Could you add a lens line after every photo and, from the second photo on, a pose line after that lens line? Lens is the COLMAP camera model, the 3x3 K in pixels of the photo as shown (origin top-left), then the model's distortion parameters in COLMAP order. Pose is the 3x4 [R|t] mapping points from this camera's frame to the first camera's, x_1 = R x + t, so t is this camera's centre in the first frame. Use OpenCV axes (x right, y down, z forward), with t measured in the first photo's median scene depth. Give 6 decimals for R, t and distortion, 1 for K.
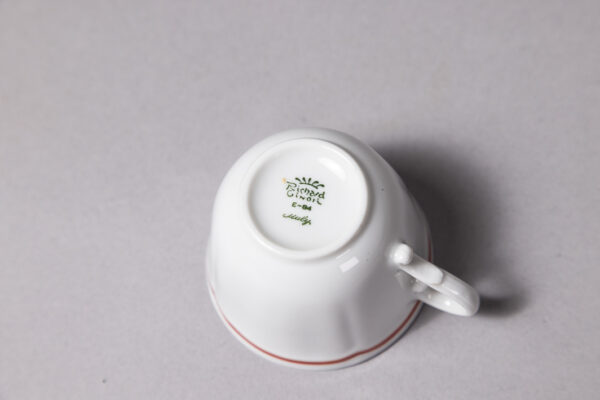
lens RADIAL K [[1254.6, 0, 300.0], [0, 1254.6, 200.0], [0, 0, 1]] dist [-0.024047, -0.131181]
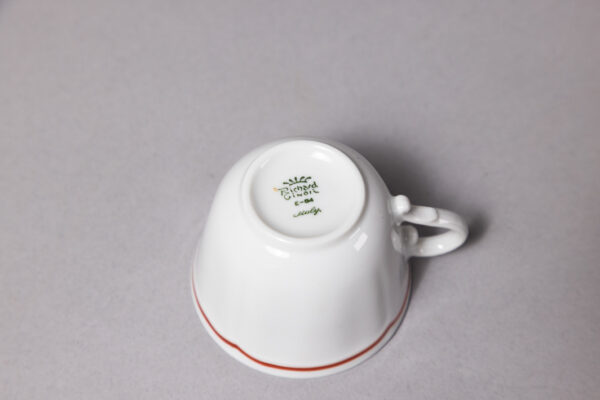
lens RADIAL K [[1254.6, 0, 300.0], [0, 1254.6, 200.0], [0, 0, 1]] dist [-0.024047, -0.131181]
pose [[0.835158, -0.411104, 0.365383, -0.373619], [0.471769, 0.876946, -0.091645, 0.095766], [-0.282746, 0.248914, 0.926335, 0.030290]]
